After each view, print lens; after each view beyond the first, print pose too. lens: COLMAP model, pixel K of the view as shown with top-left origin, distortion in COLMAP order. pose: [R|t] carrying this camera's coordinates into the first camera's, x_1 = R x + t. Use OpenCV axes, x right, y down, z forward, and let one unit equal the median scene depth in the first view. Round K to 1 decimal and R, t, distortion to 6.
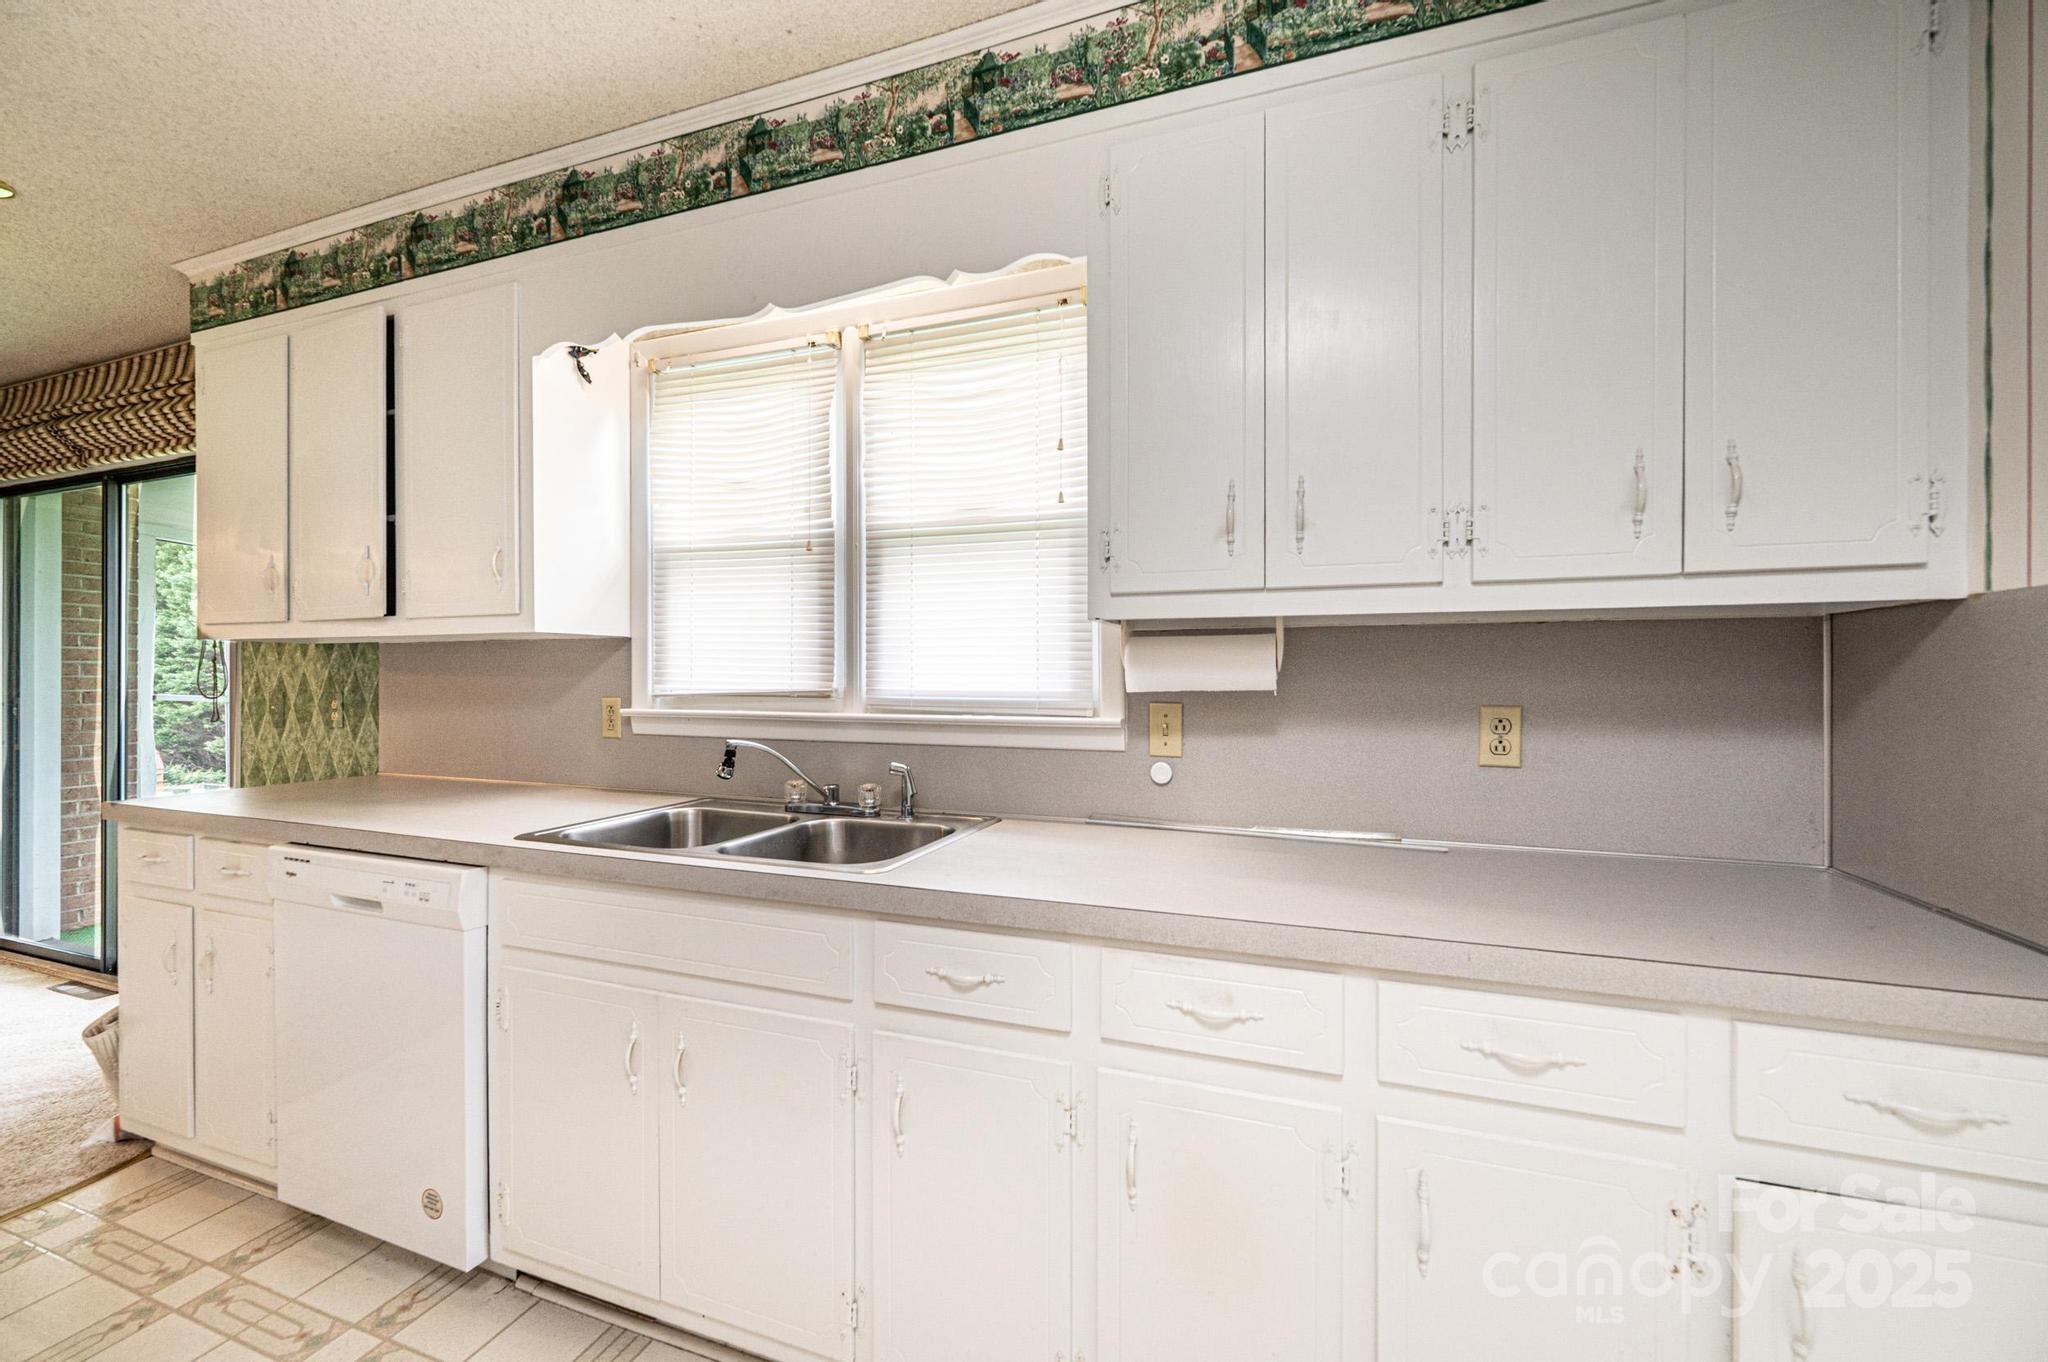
lens RADIAL K [[927.2, 0, 888.5], [0, 927.2, 666.2], [0, 0, 1]] dist [0.000068, -0.000088]
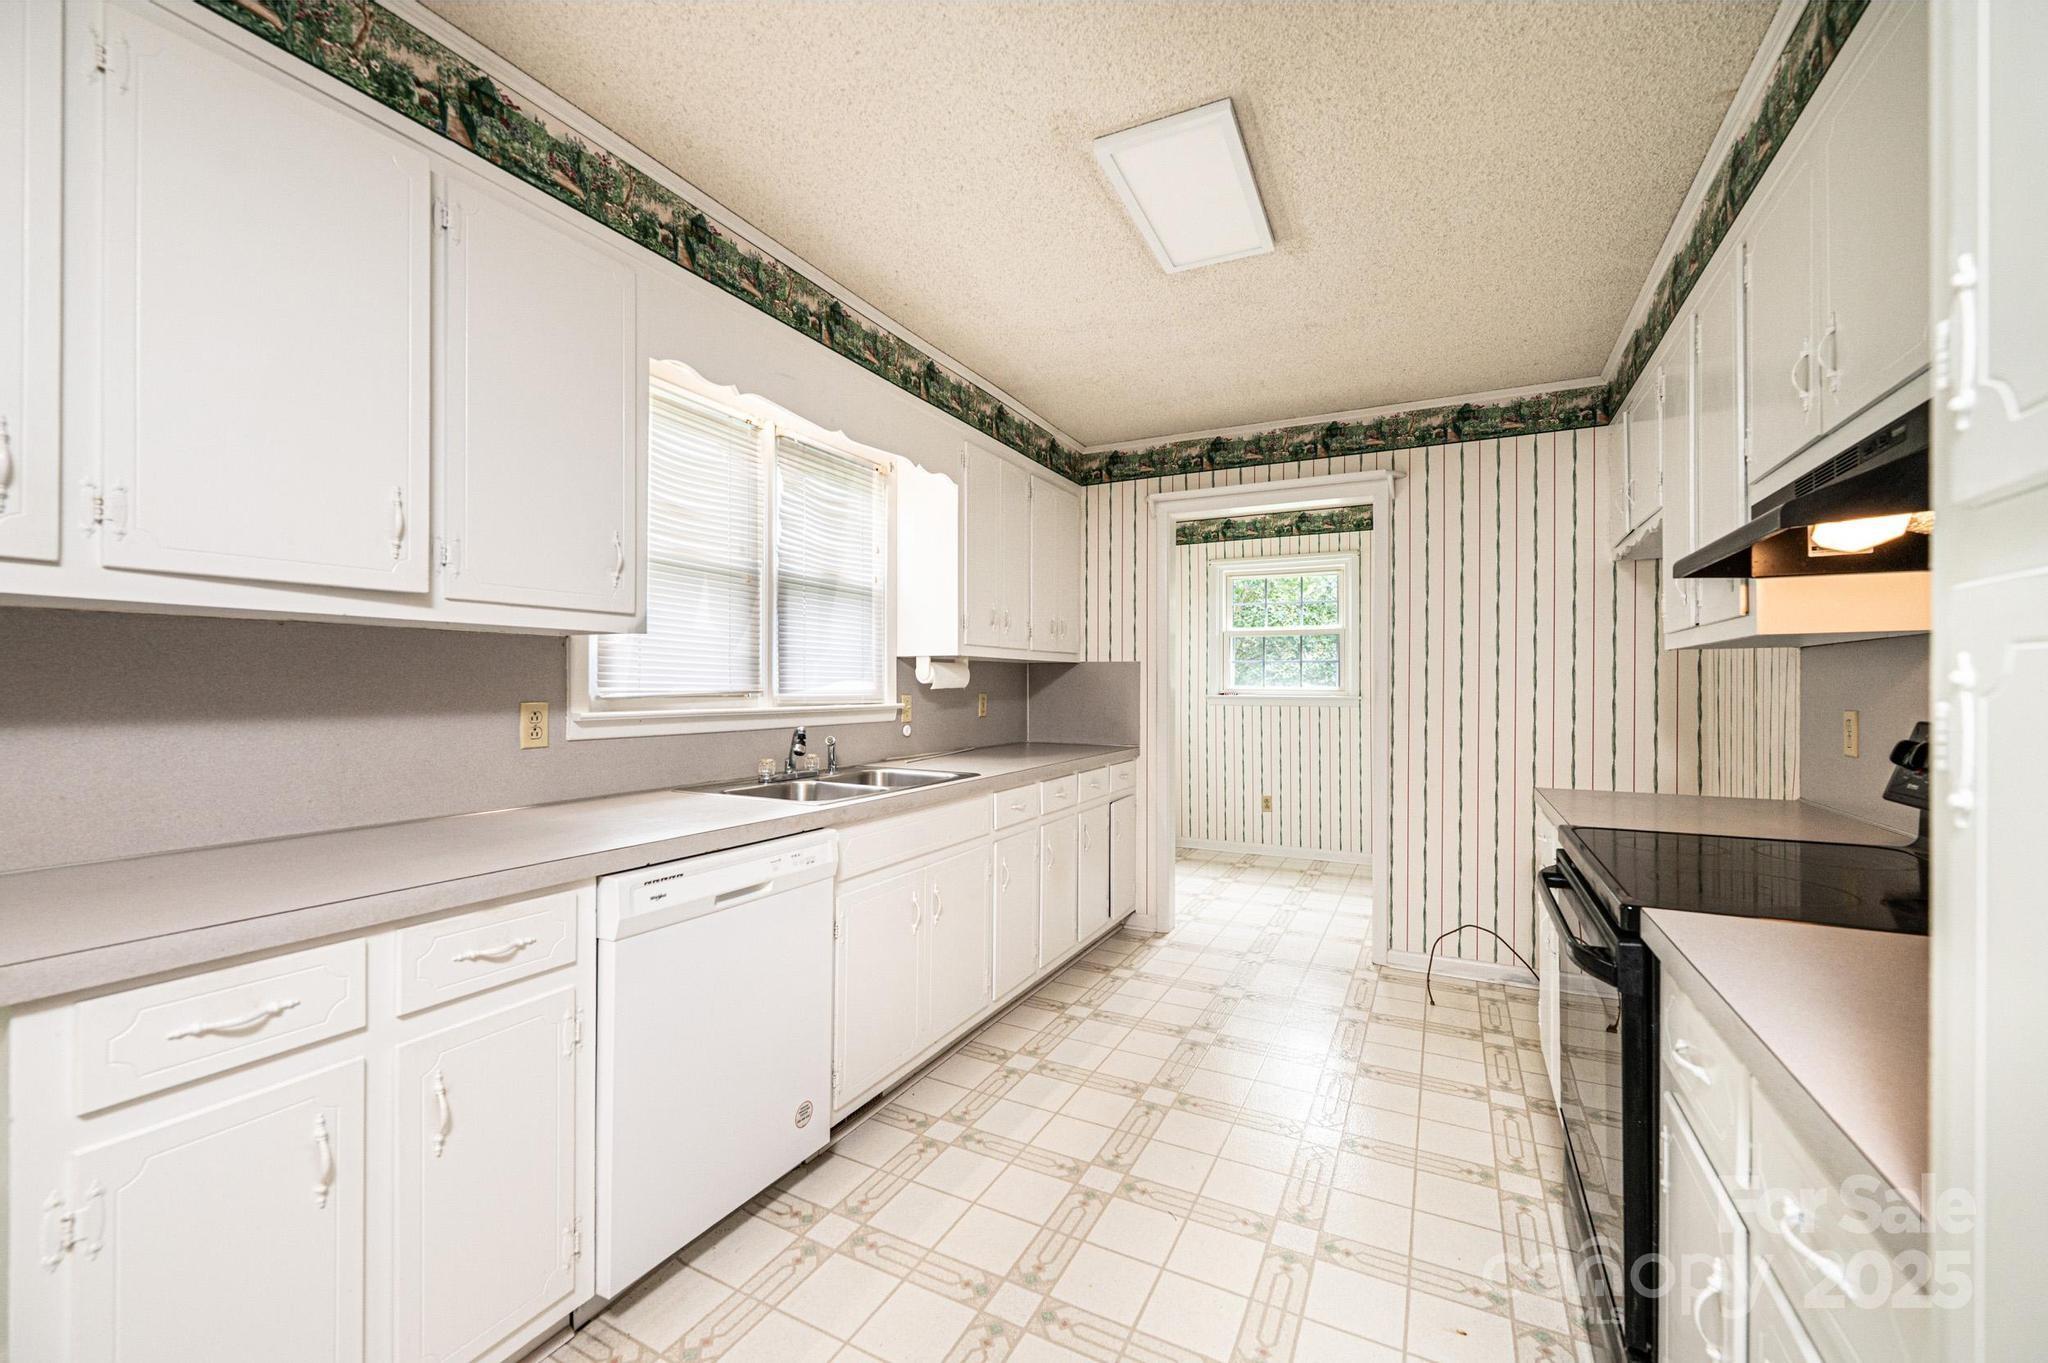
lens RADIAL K [[801.7, 0, 991.7], [0, 801.7, 682.1], [0, 0, 1]] dist [-0.038679, 0.017466]
pose [[0.097742, -0.000193, 0.995212, -0.805065], [-0.031081, 0.999512, 0.003247, 0.002380], [-0.994726, -0.031250, 0.097688, 0.358391]]
